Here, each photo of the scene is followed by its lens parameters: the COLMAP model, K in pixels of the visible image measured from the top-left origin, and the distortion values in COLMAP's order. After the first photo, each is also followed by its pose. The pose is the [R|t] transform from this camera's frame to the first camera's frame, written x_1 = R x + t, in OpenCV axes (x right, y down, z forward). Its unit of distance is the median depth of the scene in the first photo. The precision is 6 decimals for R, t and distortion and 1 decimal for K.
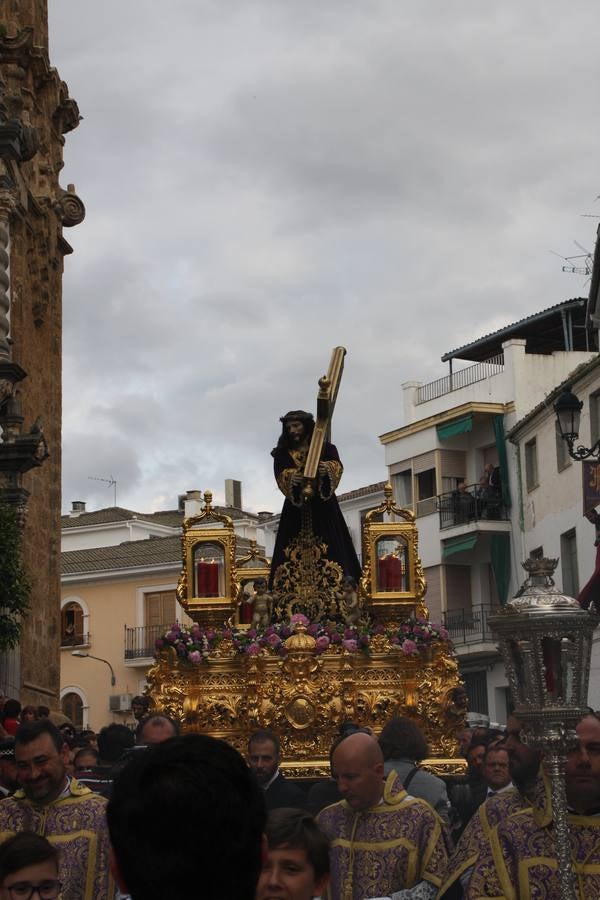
lens RADIAL K [[1649.9, 0, 301.8], [0, 1649.9, 505.1], [0, 0, 1]] dist [0.291347, 0.000000]
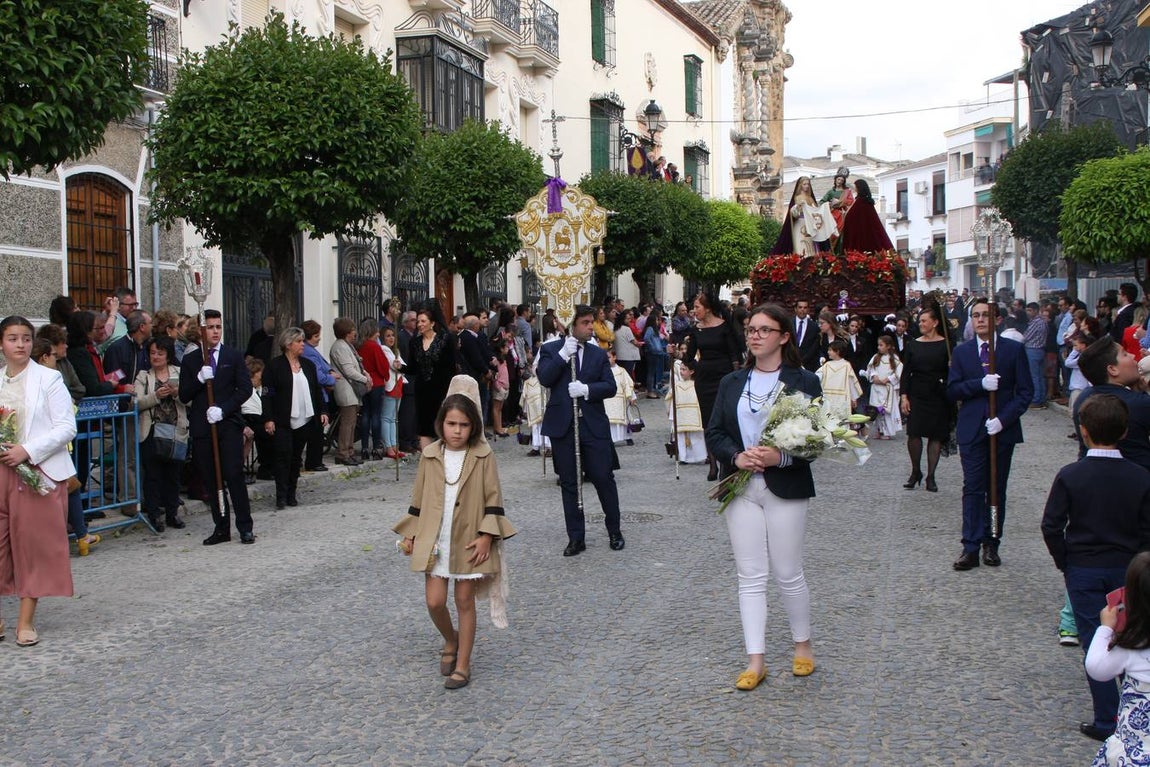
lens RADIAL K [[1362.3, 0, 567.2], [0, 1362.3, 379.8], [0, 0, 1]] dist [0.004402, 0.000000]
pose [[0.968327, 0.022852, -0.248637, 0.102271], [0.028772, 0.978957, 0.202029, -0.368084], [0.248022, -0.202784, 0.947293, -2.353922]]
